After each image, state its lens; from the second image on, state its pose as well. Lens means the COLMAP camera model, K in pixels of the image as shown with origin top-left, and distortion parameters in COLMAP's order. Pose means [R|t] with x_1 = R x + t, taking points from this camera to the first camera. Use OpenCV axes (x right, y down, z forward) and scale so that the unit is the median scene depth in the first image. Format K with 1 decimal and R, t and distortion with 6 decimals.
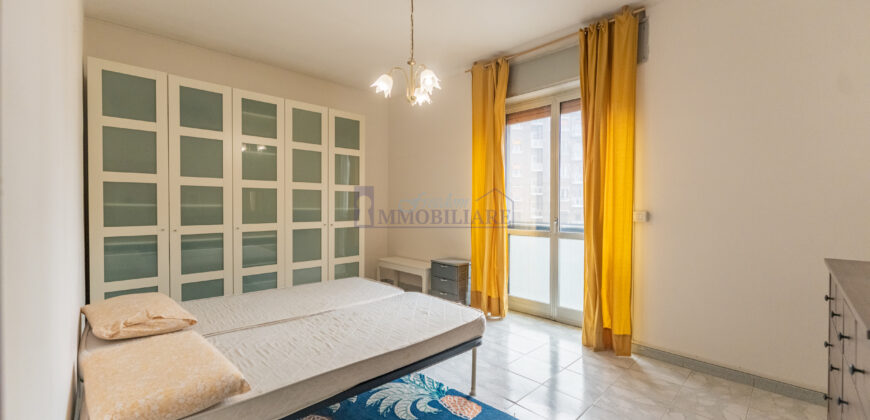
lens RADIAL K [[344.6, 0, 428.7], [0, 344.6, 209.8], [0, 0, 1]] dist [-0.000172, -0.001429]
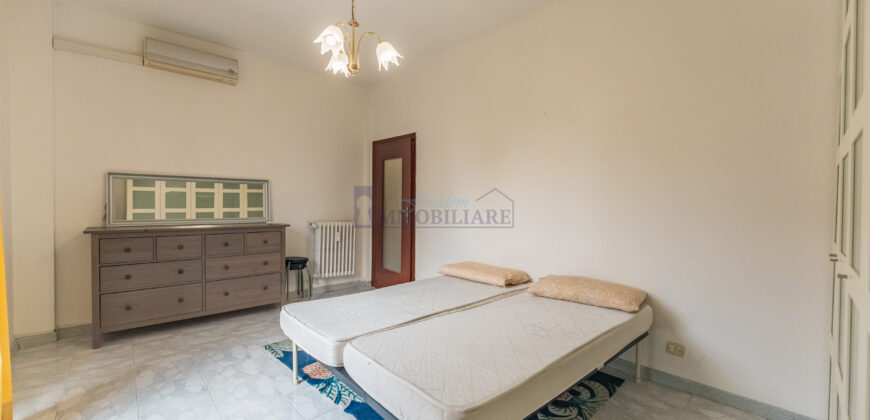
lens RADIAL K [[344.6, 0, 430.0], [0, 344.6, 202.0], [0, 0, 1]] dist [-0.000172, -0.001429]
pose [[-0.999003, -0.016703, 0.041410, -0.201266], [-0.015707, 0.999582, 0.024256, -0.015690], [-0.041798, 0.023581, -0.998848, 1.352167]]
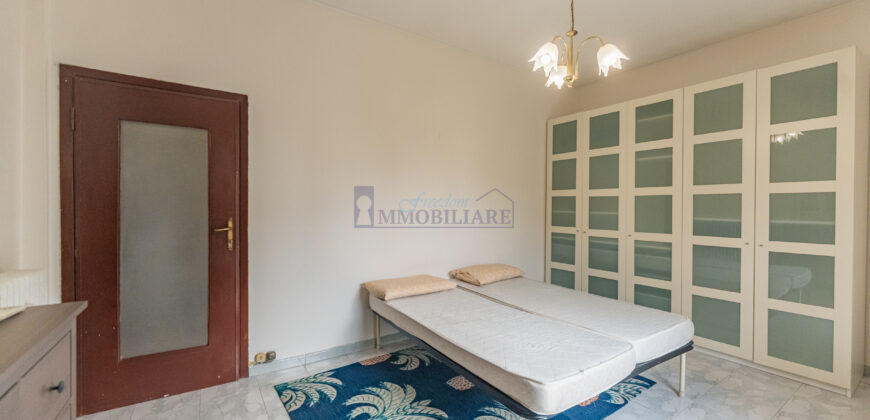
lens RADIAL K [[344.6, 0, 430.8], [0, 344.6, 212.9], [0, 0, 1]] dist [-0.000172, -0.001429]
pose [[-0.186477, 0.002685, -0.982456, 0.579654], [-0.033680, 0.999391, 0.009124, -0.003759], [0.981882, 0.034790, -0.186273, 0.617282]]
